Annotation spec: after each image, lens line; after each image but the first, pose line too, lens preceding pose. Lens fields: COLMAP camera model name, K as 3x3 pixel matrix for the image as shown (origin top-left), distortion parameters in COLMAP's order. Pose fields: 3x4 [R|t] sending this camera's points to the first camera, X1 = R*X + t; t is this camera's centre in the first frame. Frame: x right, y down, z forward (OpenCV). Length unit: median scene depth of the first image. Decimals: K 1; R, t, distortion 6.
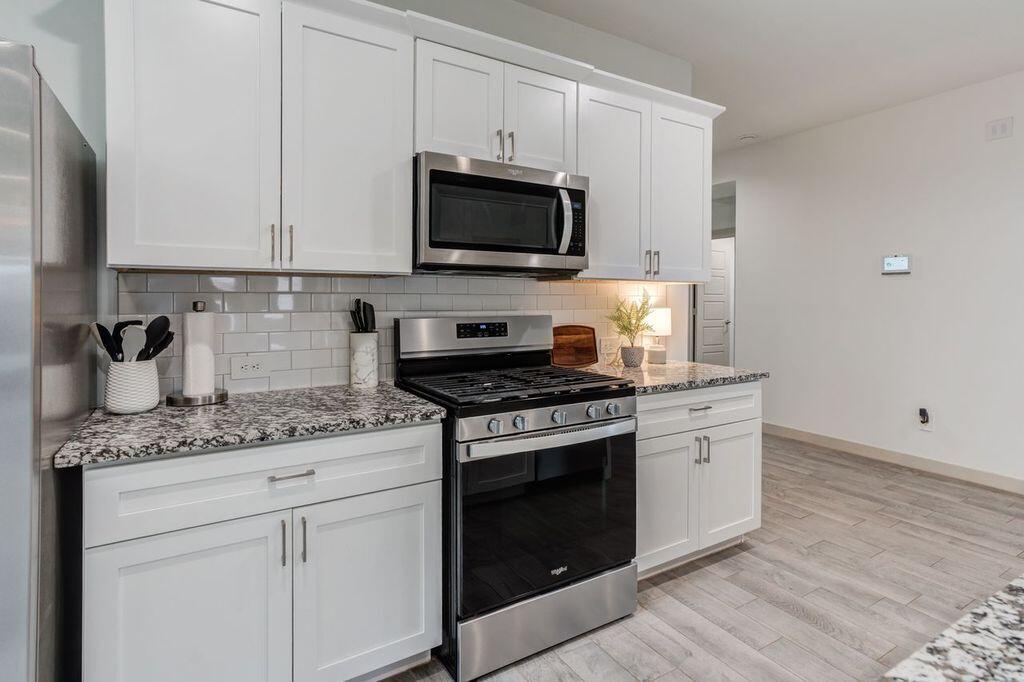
lens RADIAL K [[507.5, 0, 525.0], [0, 507.5, 301.0], [0, 0, 1]] dist [0.001062, 0.000865]
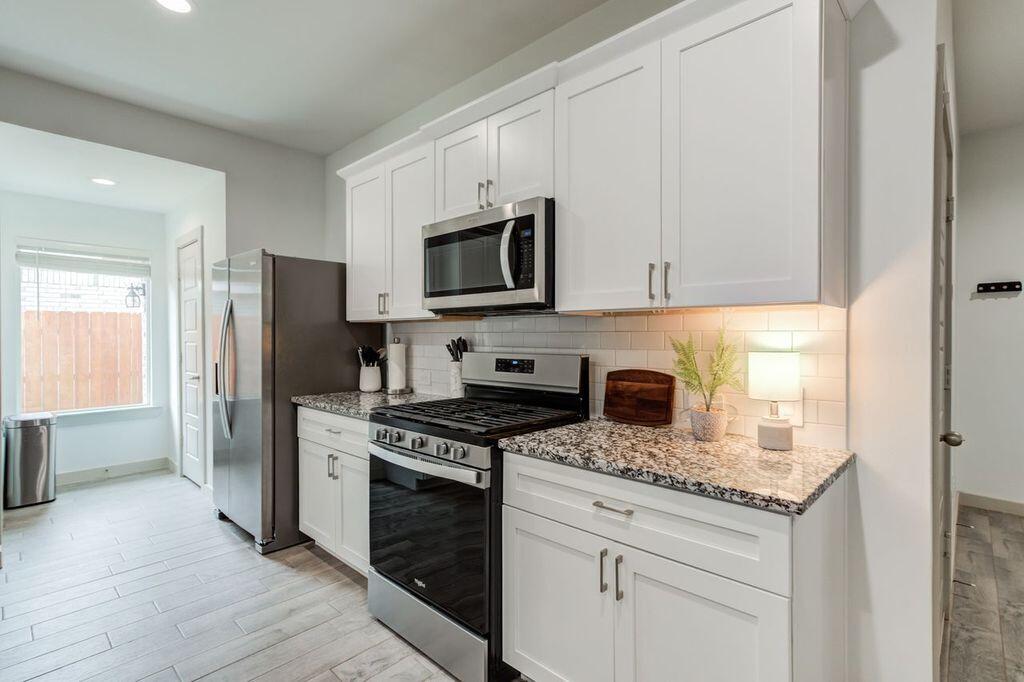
lens RADIAL K [[486.6, 0, 512.0], [0, 486.6, 341.0], [0, 0, 1]] dist [-0.012887, 0.025713]
pose [[0.276435, 0.005633, -0.961016, 0.964475], [-0.003968, 0.999981, 0.004719, 0.000580], [0.961024, 0.002509, 0.276452, 0.766030]]
